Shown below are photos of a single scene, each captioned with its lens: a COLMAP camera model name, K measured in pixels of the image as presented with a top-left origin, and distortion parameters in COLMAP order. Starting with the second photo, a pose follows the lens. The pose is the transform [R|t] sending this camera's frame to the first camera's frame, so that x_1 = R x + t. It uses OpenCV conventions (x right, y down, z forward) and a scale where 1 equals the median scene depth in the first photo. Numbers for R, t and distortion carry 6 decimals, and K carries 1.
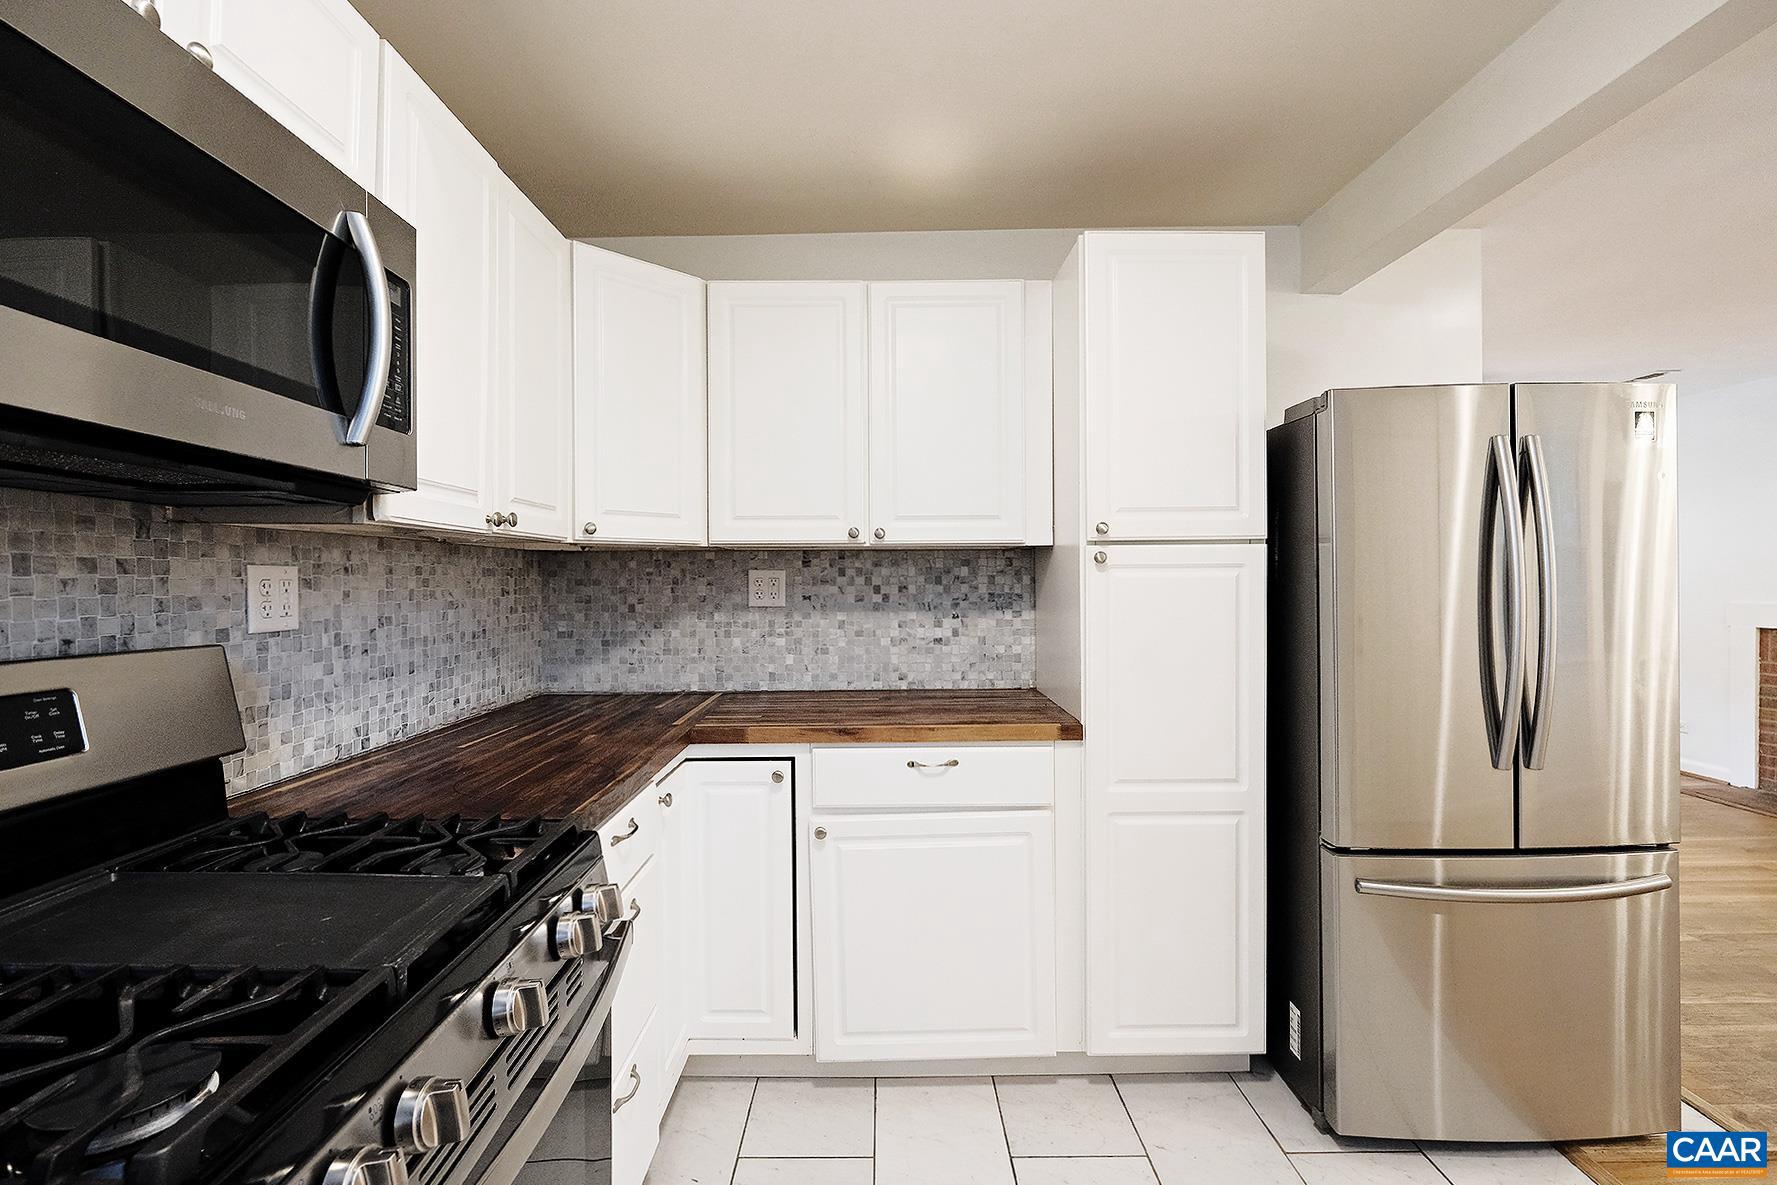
lens RADIAL K [[798.0, 0, 881.2], [0, 798.0, 588.7], [0, 0, 1]] dist [-0.012225, -0.000589]
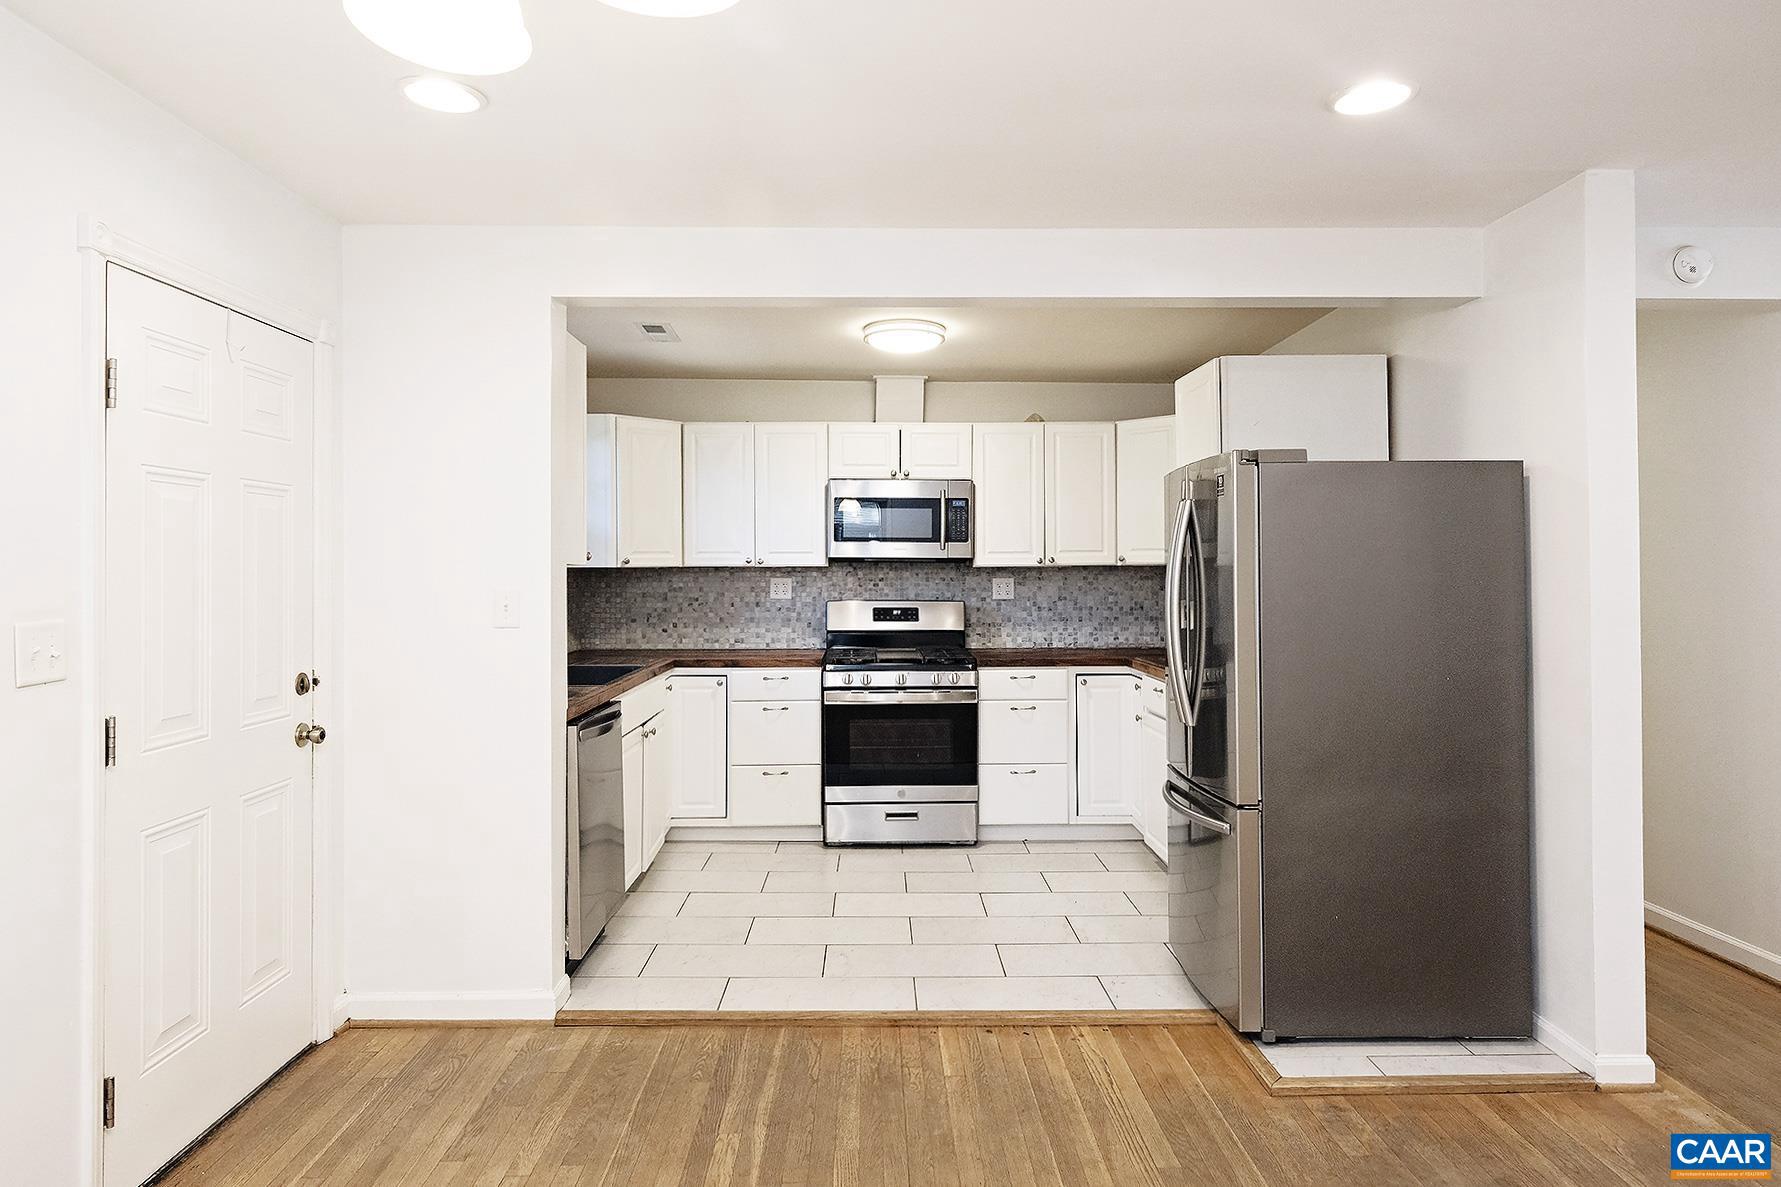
lens RADIAL K [[1035.1, 0, 881.4], [0, 1035.1, 582.5], [0, 0, 1]] dist [-0.000860, 0.000156]
pose [[0.005982, 0.017667, -0.999826, 2.366681], [-0.005467, 0.999830, 0.017634, -0.058217], [0.999967, 0.005361, 0.006078, 0.361189]]
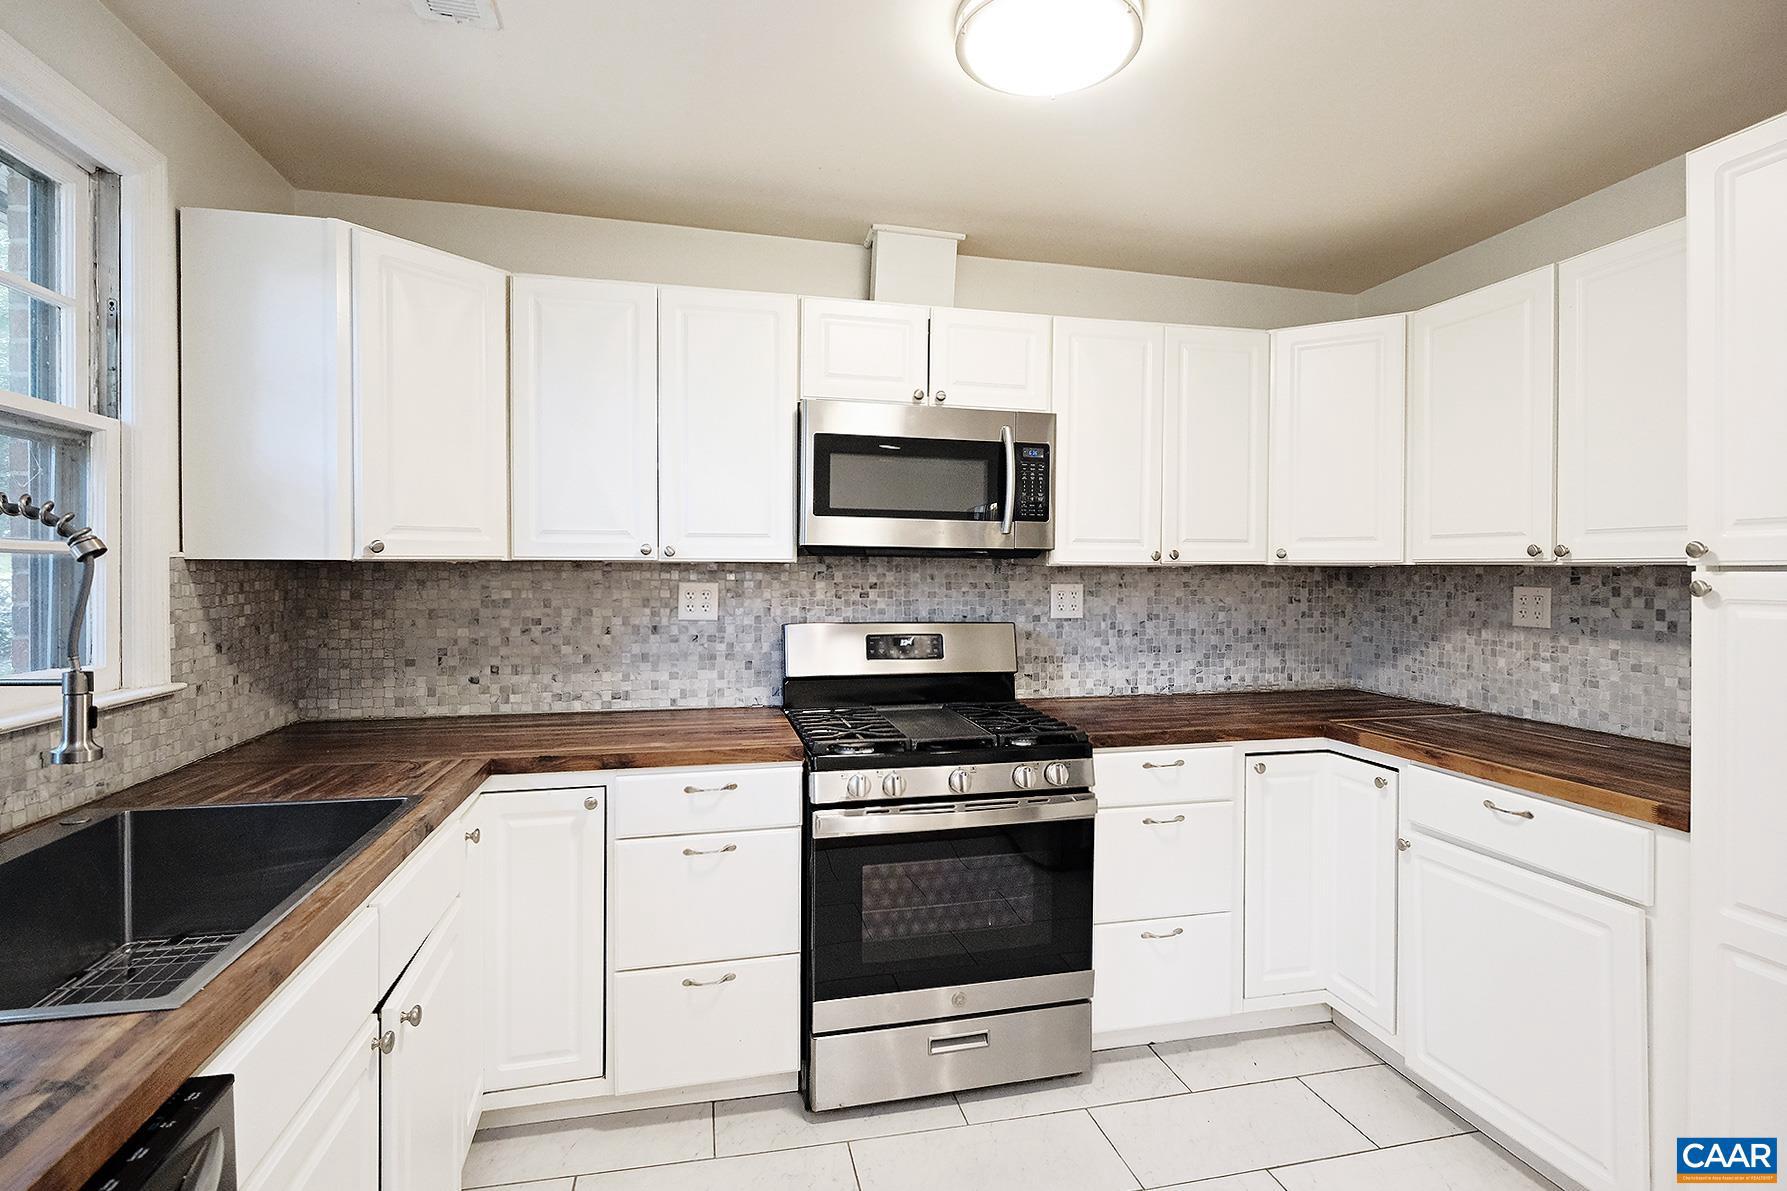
lens RADIAL K [[872.5, 0, 898.0], [0, 872.5, 590.7], [0, 0, 1]] dist [-0.009816, -0.000922]
pose [[0.222800, 0.030209, -0.974396, 0.861157], [-0.014218, 0.999514, 0.027737, -0.047324], [0.974760, 0.007674, 0.223122, 0.096665]]
